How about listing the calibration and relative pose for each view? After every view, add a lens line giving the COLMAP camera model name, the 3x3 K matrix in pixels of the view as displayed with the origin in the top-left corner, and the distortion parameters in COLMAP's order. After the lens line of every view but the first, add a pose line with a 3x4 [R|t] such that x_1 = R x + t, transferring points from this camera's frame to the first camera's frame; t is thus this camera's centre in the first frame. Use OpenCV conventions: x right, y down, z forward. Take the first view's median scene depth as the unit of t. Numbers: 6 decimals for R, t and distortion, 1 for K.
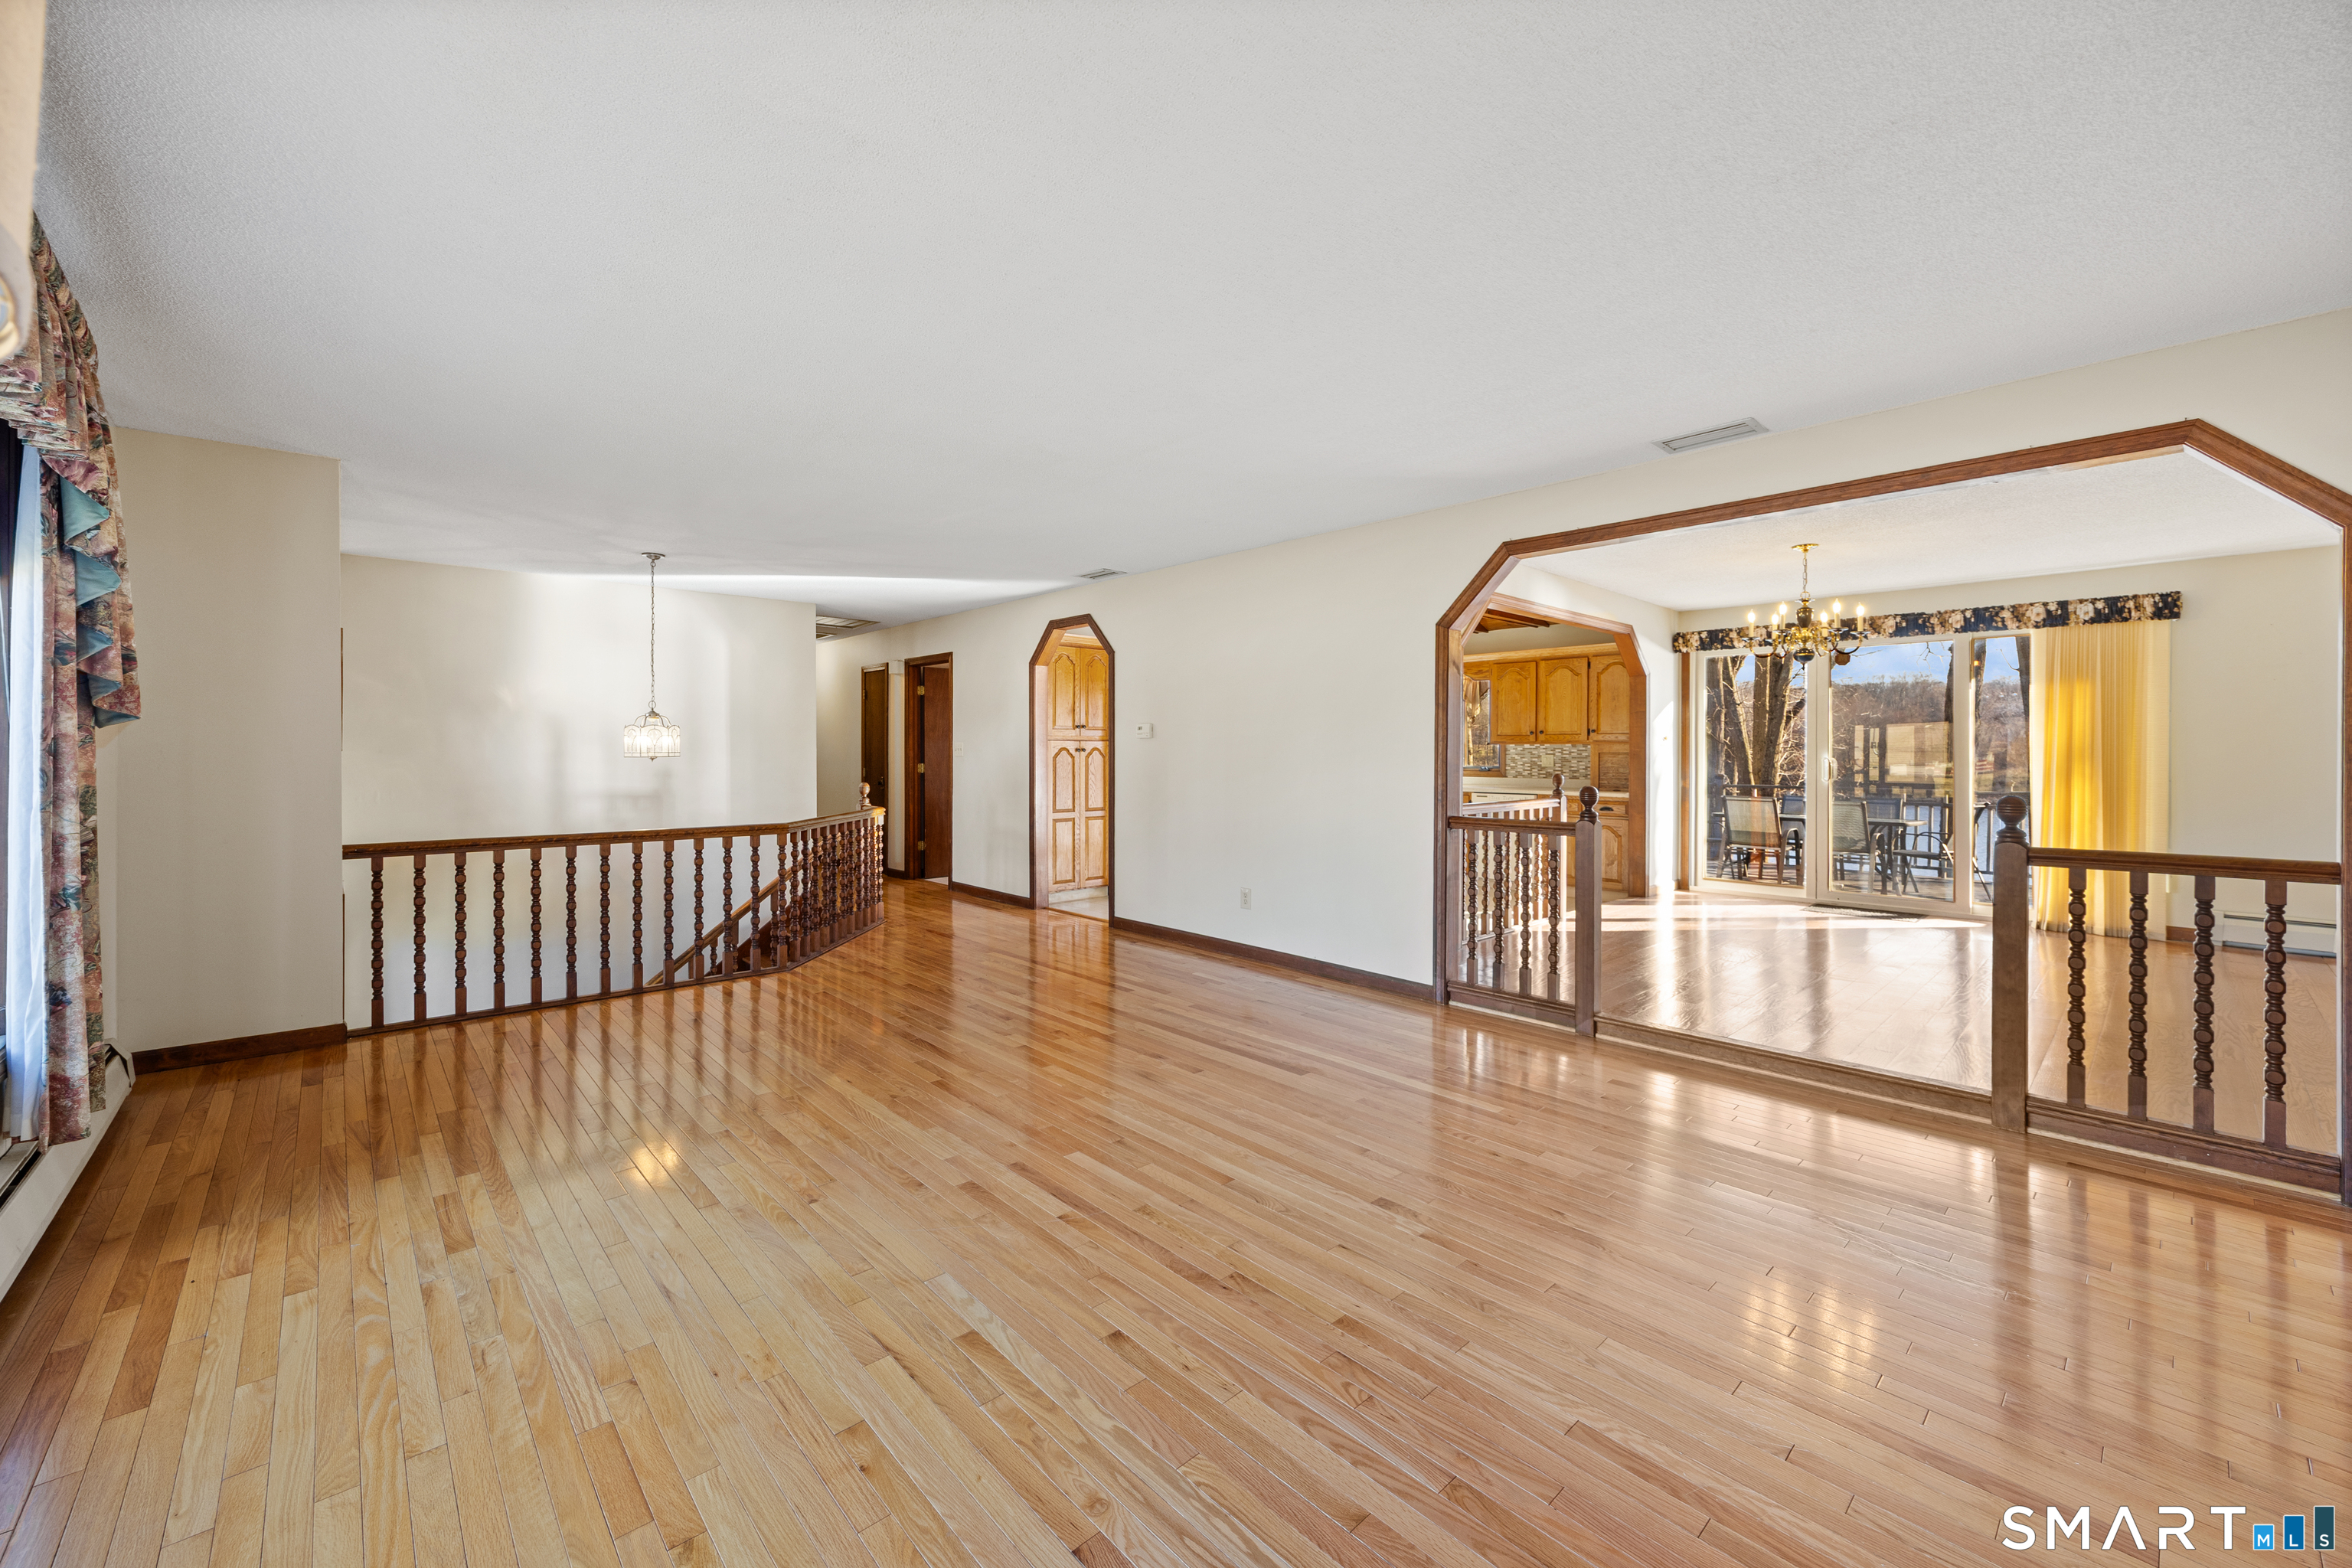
lens RADIAL K [[966.1, 0, 1130.1], [0, 966.1, 751.5], [0, 0, 1]] dist [-0.001757, 0.000159]
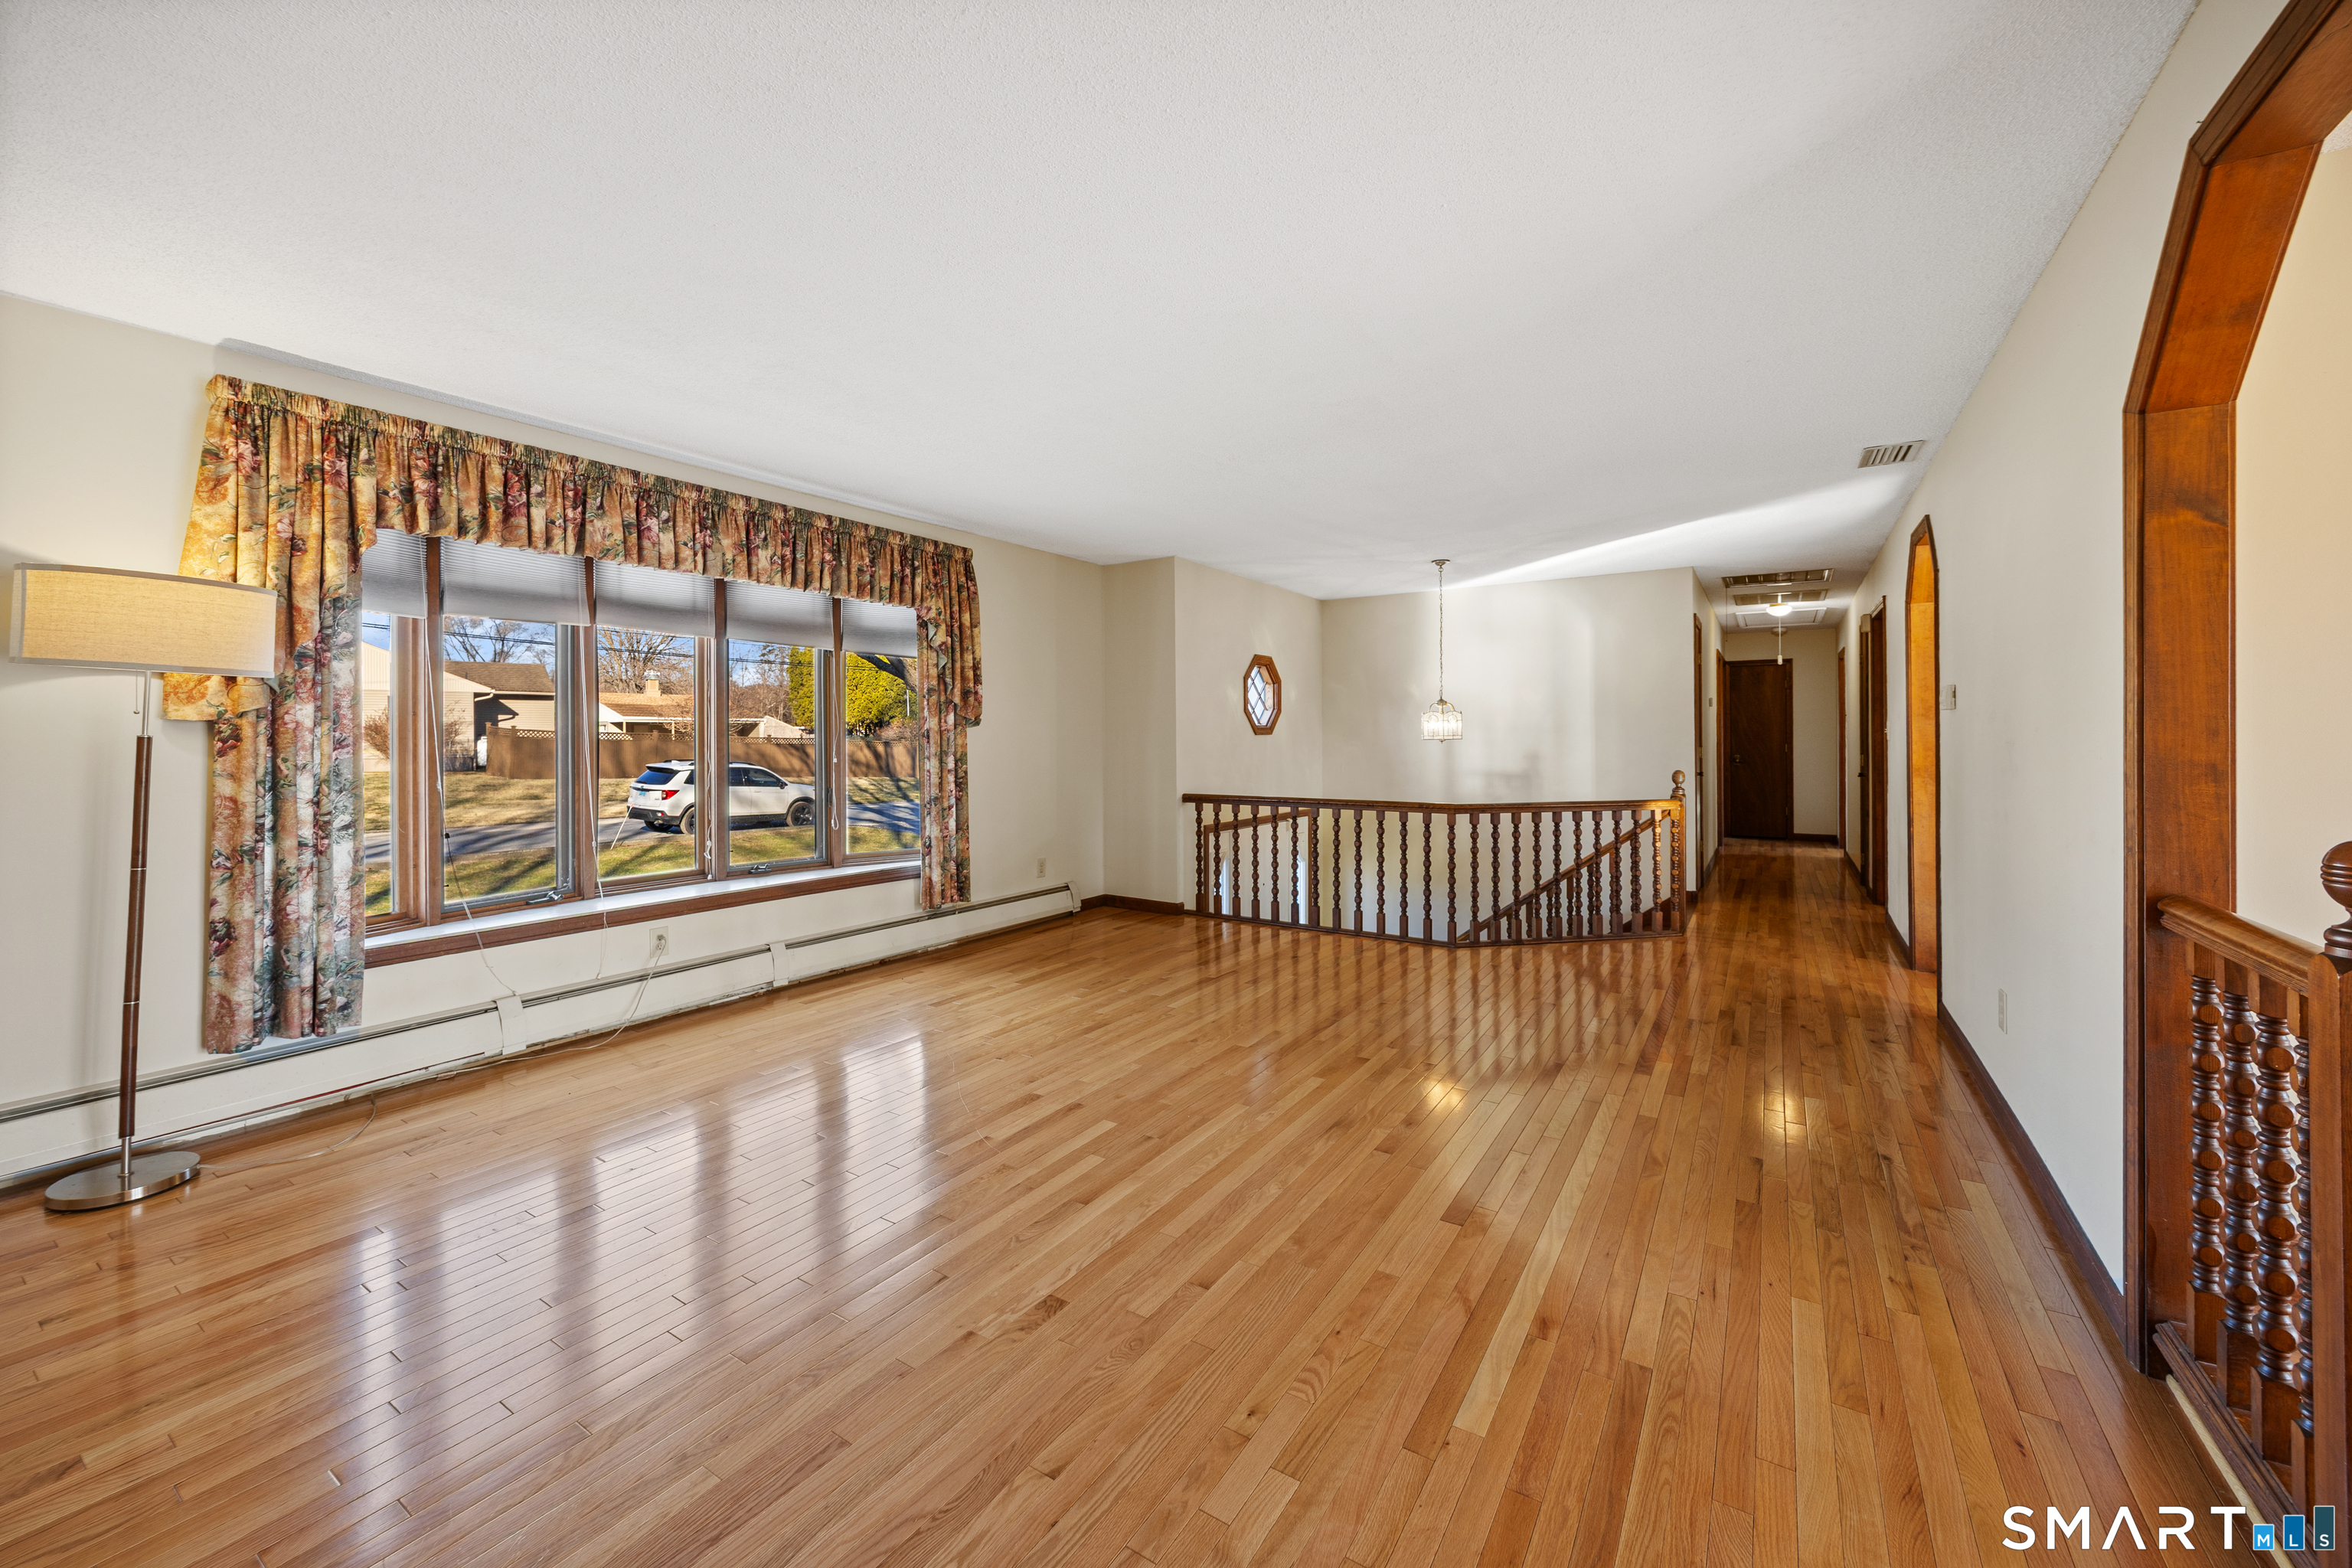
lens RADIAL K [[902.6, 0, 1149.5], [0, 902.6, 740.0], [0, 0, 1]] dist [0.000615, -0.000036]
pose [[0.259866, 0.004886, -0.965632, 0.442772], [0.002274, 0.999981, 0.005671, -0.000735], [0.965642, -0.003670, 0.259850, 0.392398]]
